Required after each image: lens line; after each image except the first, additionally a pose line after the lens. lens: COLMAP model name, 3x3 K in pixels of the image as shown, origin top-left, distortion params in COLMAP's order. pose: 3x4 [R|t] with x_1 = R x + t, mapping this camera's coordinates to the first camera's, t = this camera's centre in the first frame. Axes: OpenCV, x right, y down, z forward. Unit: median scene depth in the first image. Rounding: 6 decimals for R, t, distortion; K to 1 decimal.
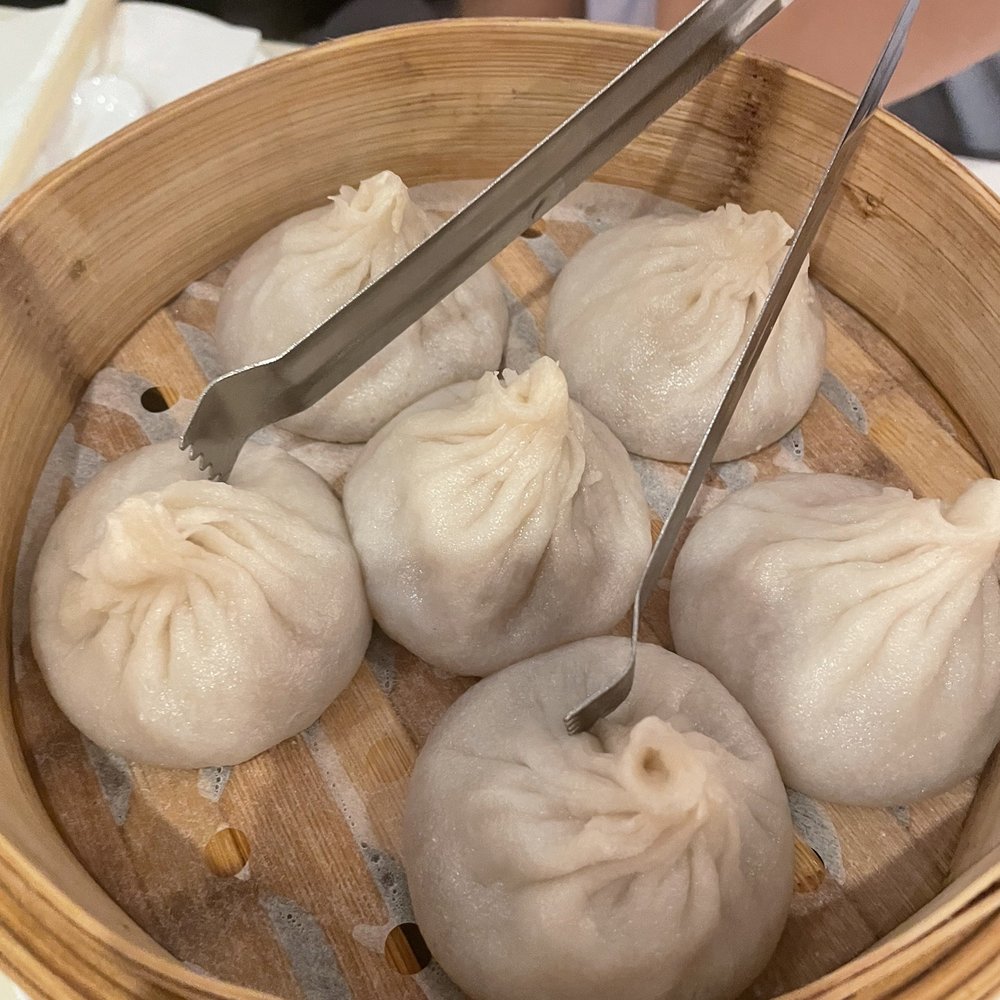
lens RADIAL K [[978.0, 0, 500.0], [0, 978.0, 500.0], [0, 0, 1]] dist [0.047045, -0.100341]
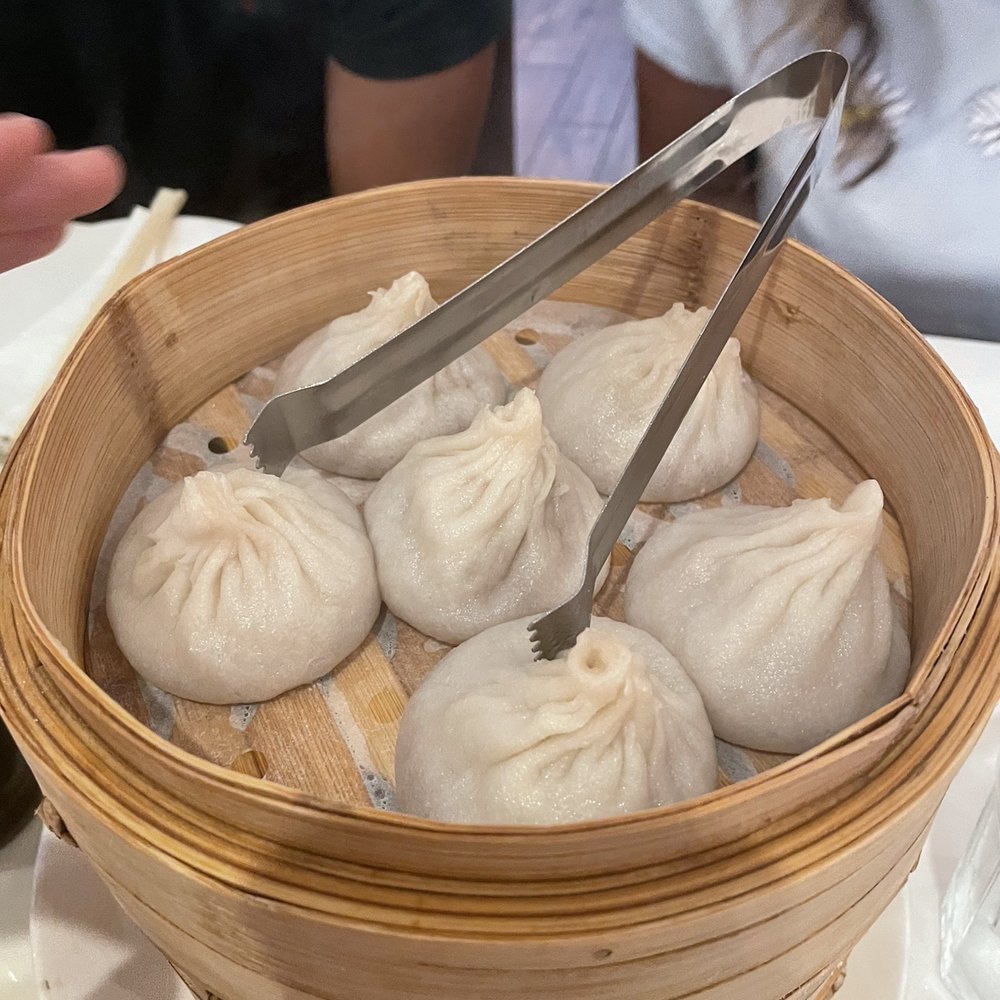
lens RADIAL K [[978.0, 0, 500.0], [0, 978.0, 500.0], [0, 0, 1]] dist [0.047045, -0.100341]
pose [[0.999117, 0.028960, -0.030430, 0.052245], [-0.035150, 0.973010, -0.228070, 0.271981], [0.023003, 0.228938, 0.973169, -0.218756]]
